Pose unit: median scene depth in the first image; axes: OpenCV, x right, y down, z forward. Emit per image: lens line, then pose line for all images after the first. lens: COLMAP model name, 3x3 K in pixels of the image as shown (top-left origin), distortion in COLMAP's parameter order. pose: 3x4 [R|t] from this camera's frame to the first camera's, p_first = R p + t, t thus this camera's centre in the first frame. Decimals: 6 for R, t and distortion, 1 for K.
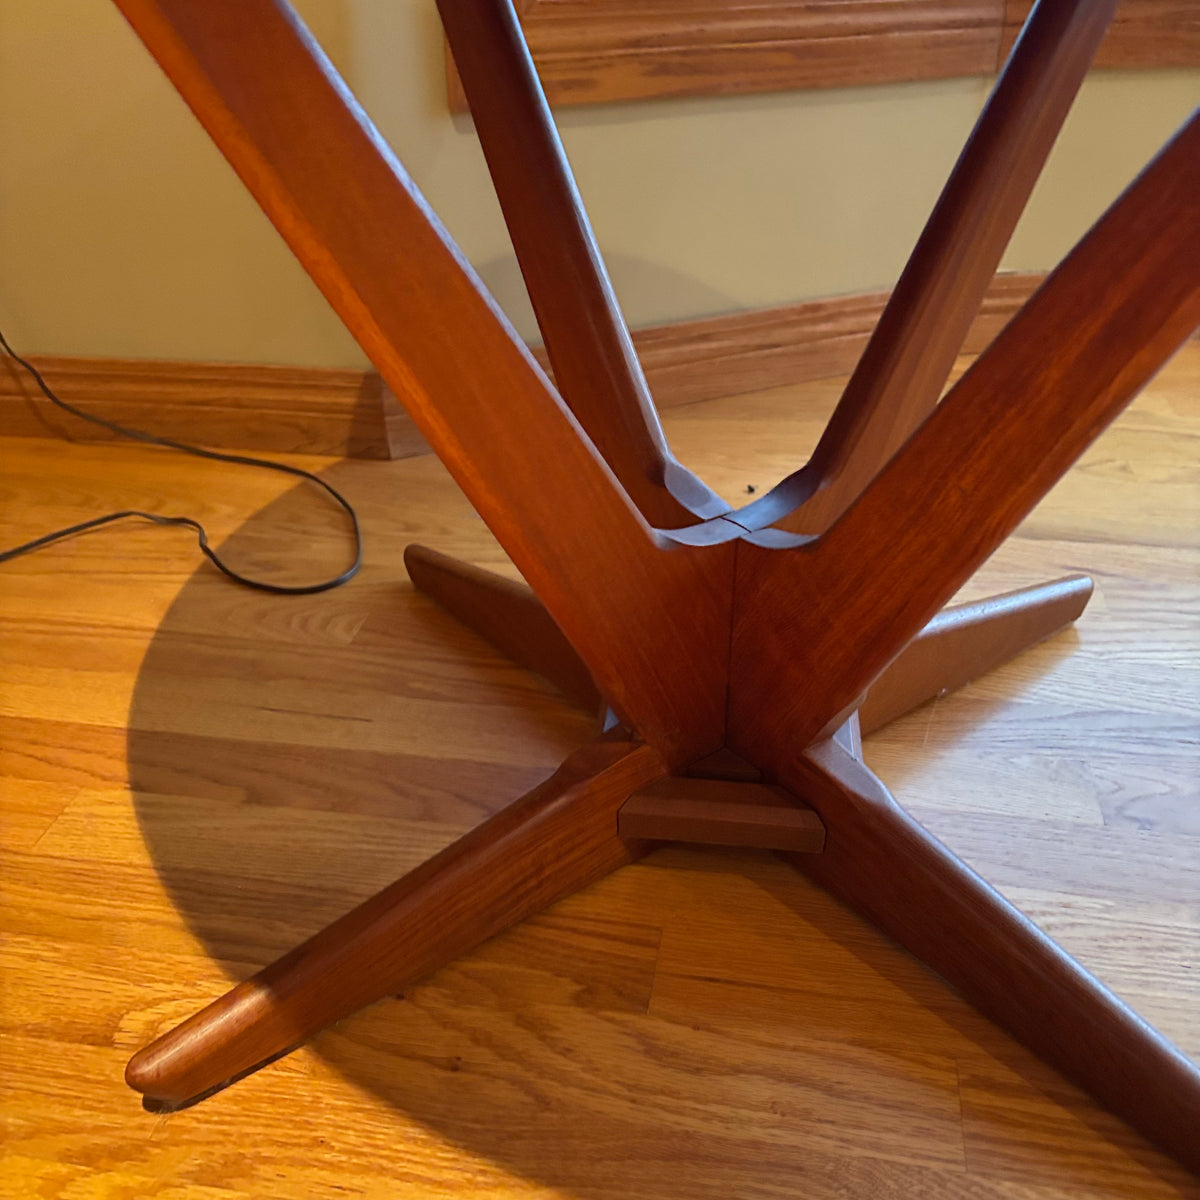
lens RADIAL K [[1219.9, 0, 582.1], [0, 1219.9, 599.9], [0, 0, 1]] dist [0.010281, 0.033886]
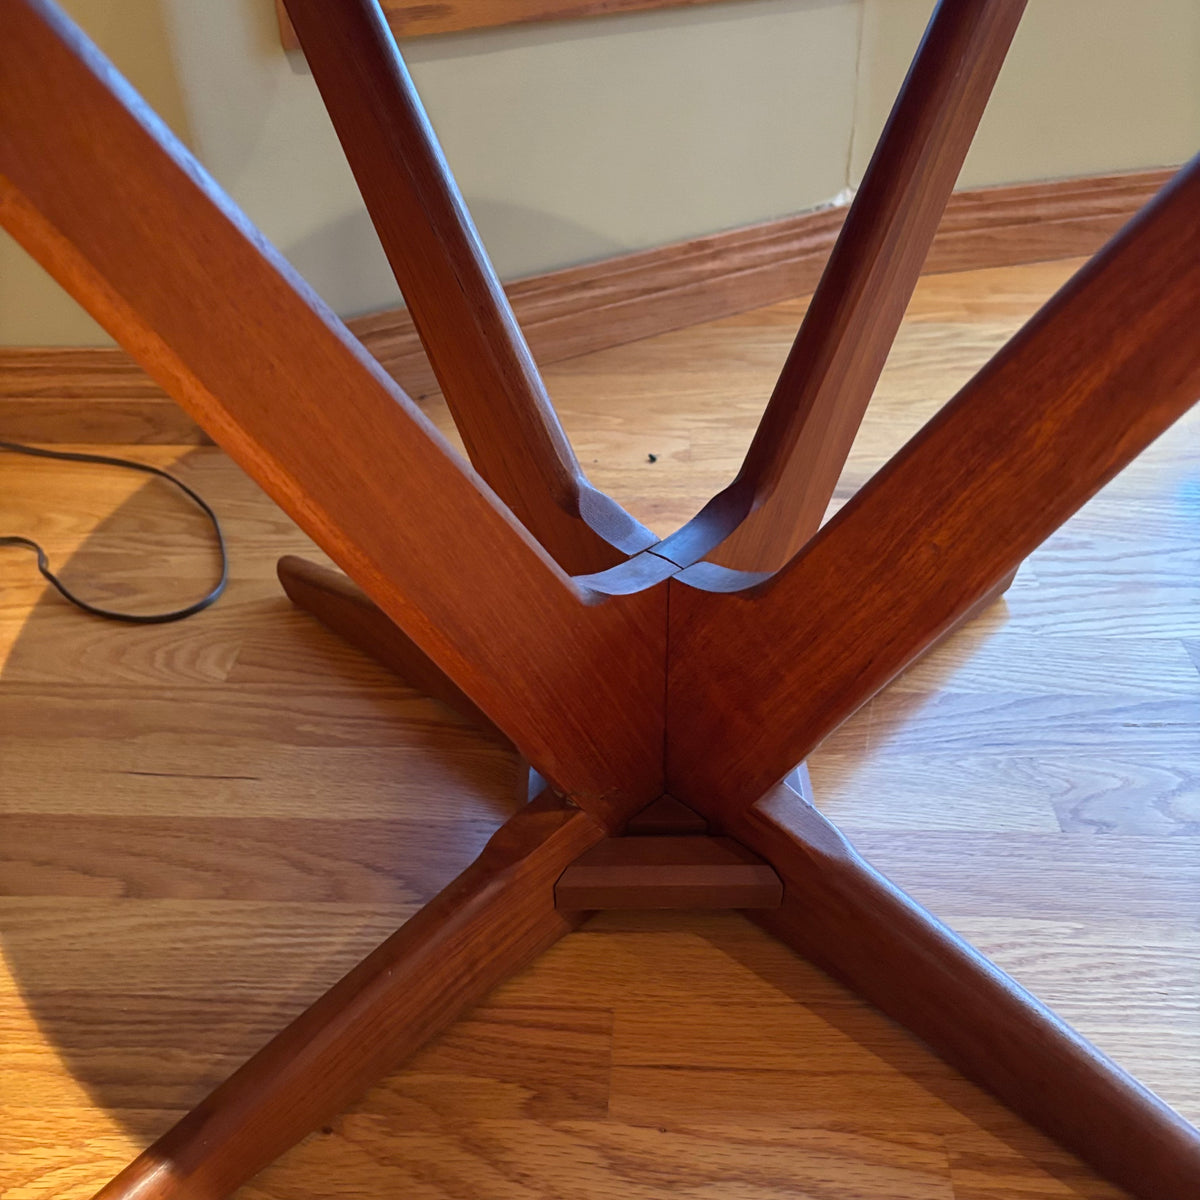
lens RADIAL K [[1227.2, 0, 600.0], [0, 1227.2, 600.0], [0, 0, 1]] dist [0.007388, 0.016884]
pose [[0.990799, -0.079411, 0.109596, -0.018858], [0.070322, 0.993944, 0.084445, -0.106581], [-0.115638, -0.075961, 0.990383, 0.118307]]
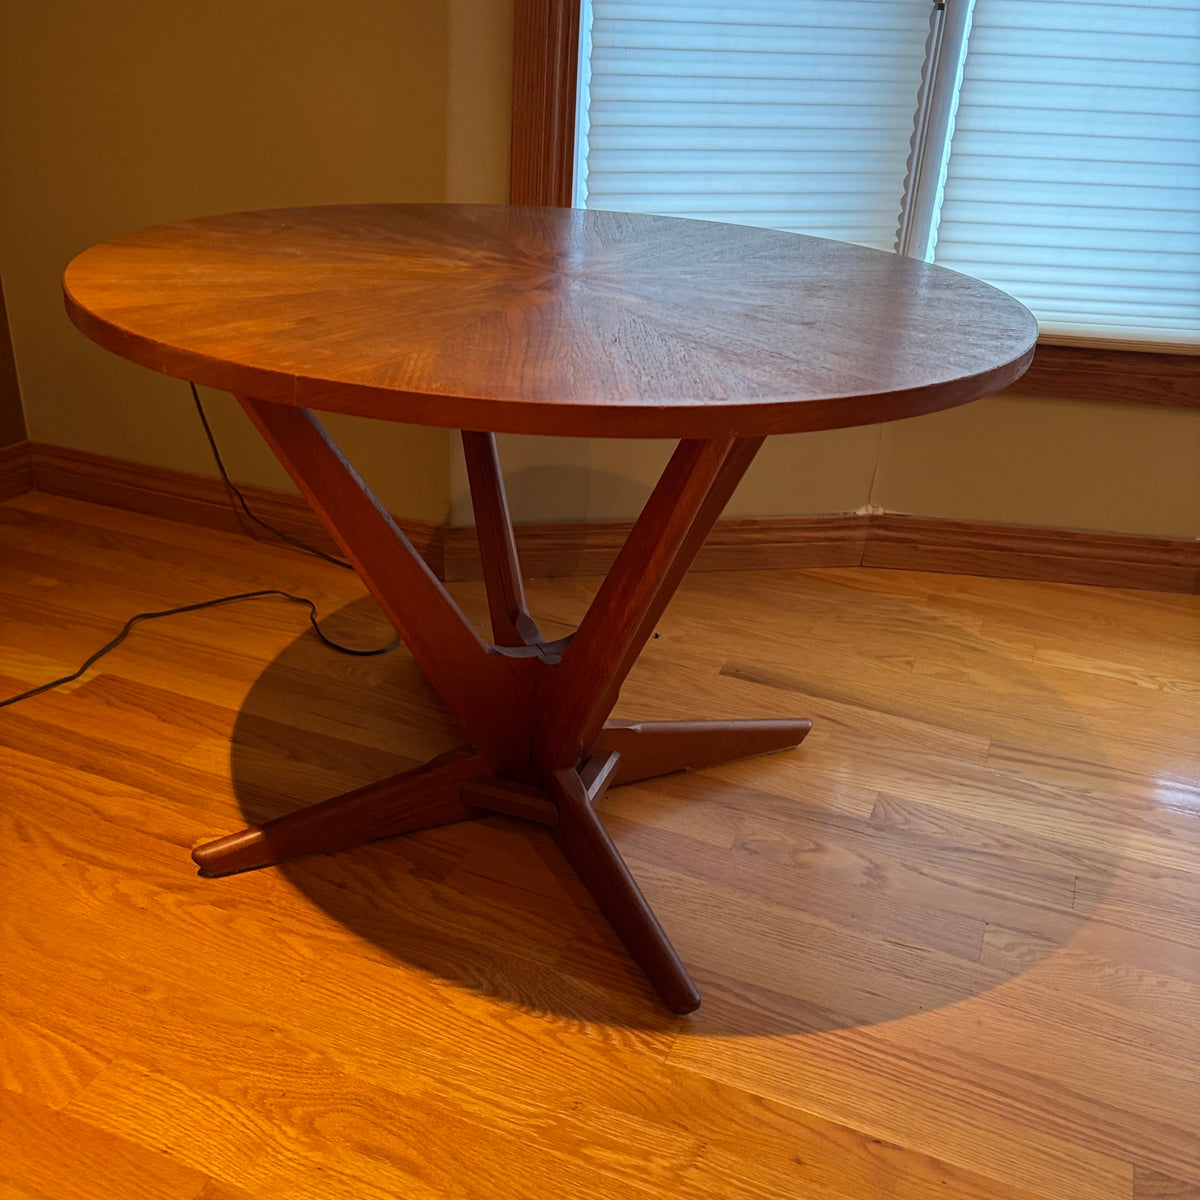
lens RADIAL K [[1231.0, 0, 597.4], [0, 1231.0, 587.2], [0, 0, 1]] dist [0.077291, -0.083976]
pose [[0.976421, 0.150604, -0.154660, 0.489411], [-0.165591, 0.982169, -0.089021, -0.000577], [0.138495, 0.112532, 0.983949, -0.917181]]
